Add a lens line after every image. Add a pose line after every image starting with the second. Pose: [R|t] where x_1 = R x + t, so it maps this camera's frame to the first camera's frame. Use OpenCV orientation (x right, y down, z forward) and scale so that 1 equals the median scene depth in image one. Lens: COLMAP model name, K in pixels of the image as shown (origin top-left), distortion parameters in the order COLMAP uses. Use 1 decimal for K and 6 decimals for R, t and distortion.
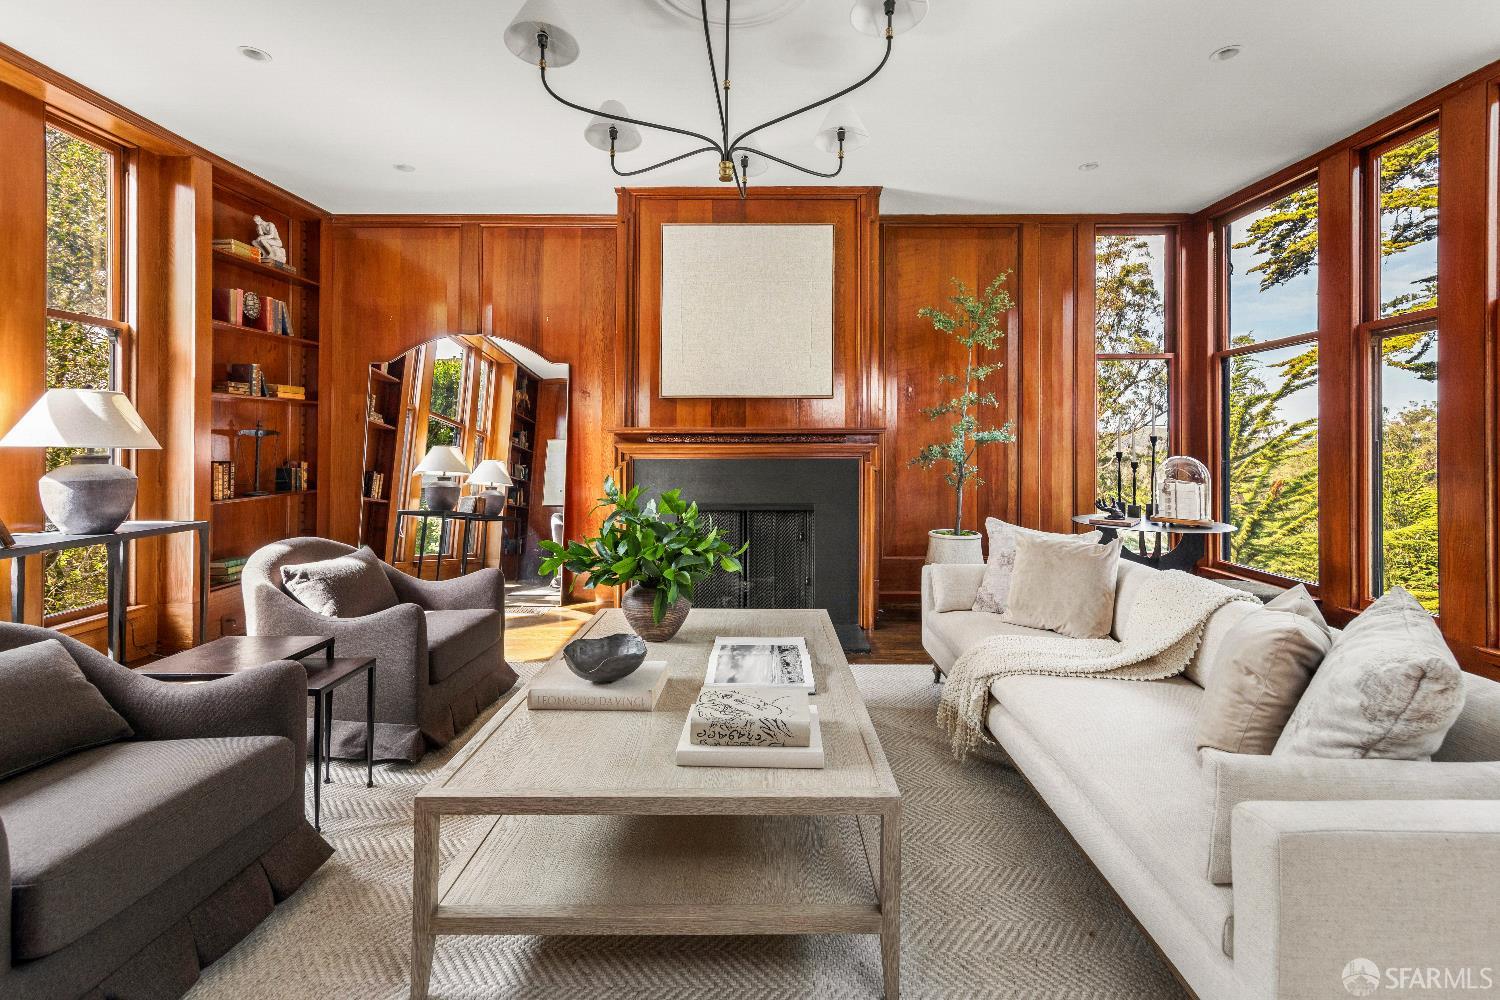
lens RADIAL K [[662.5, 0, 765.9], [0, 662.5, 446.7], [0, 0, 1]] dist [0.008727, 0.000115]
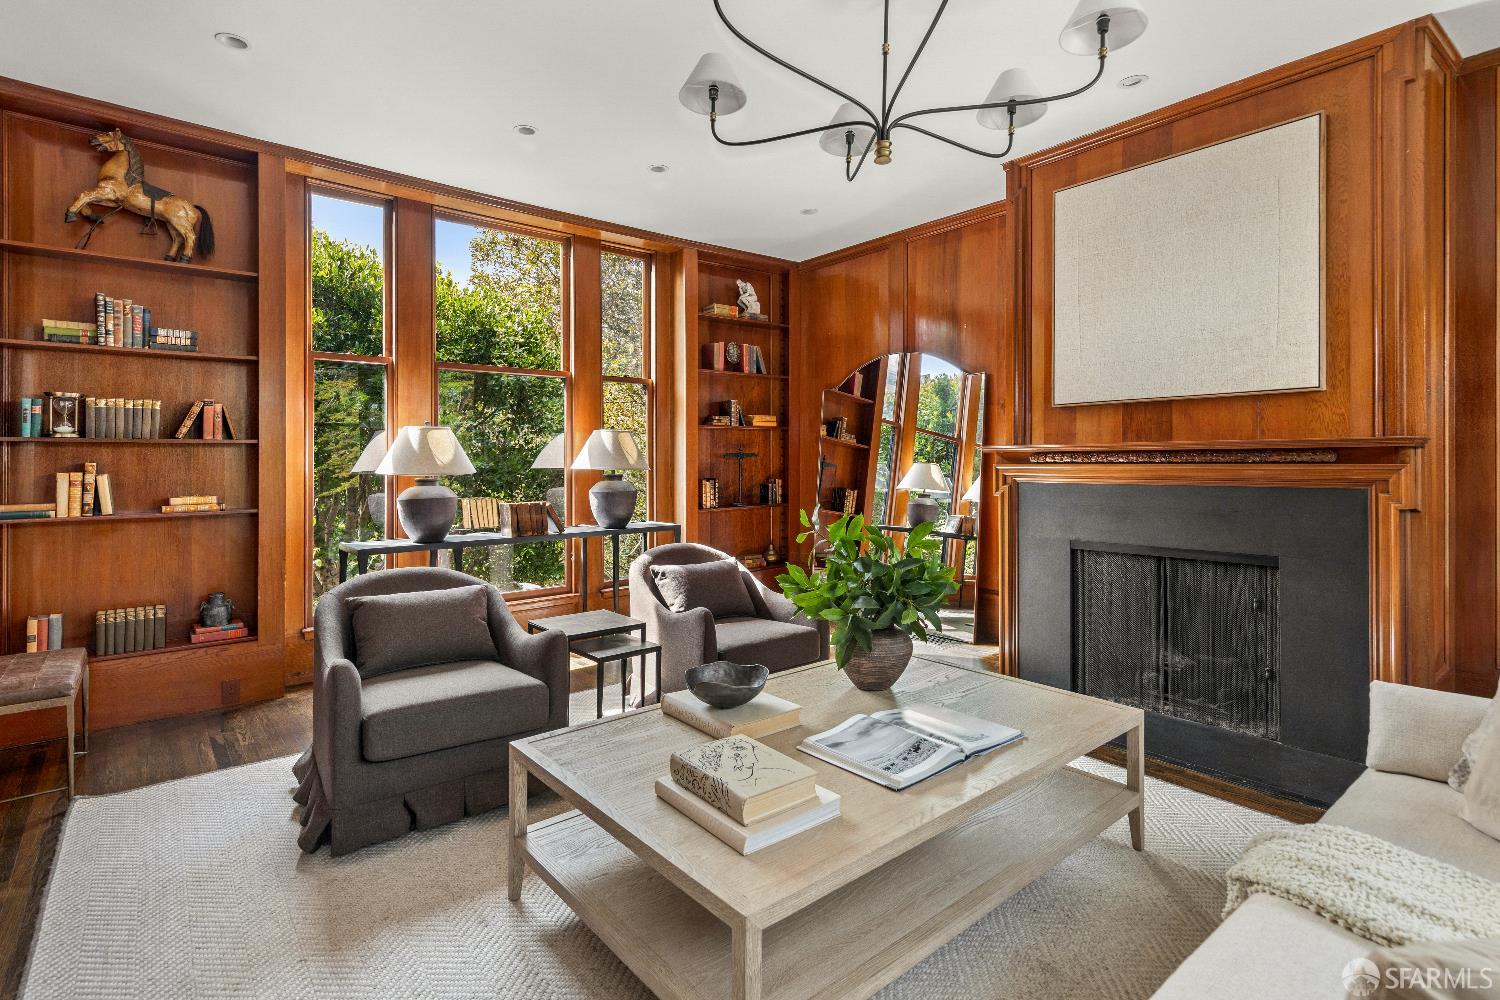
lens RADIAL K [[735.7, 0, 746.0], [0, 735.7, 460.3], [0, 0, 1]] dist [0.003368, -0.000028]
pose [[0.639924, -0.004311, -0.768426, 0.292627], [0.006974, 0.999976, 0.000197, -0.011649], [0.768406, -0.005486, 0.639939, 0.135917]]
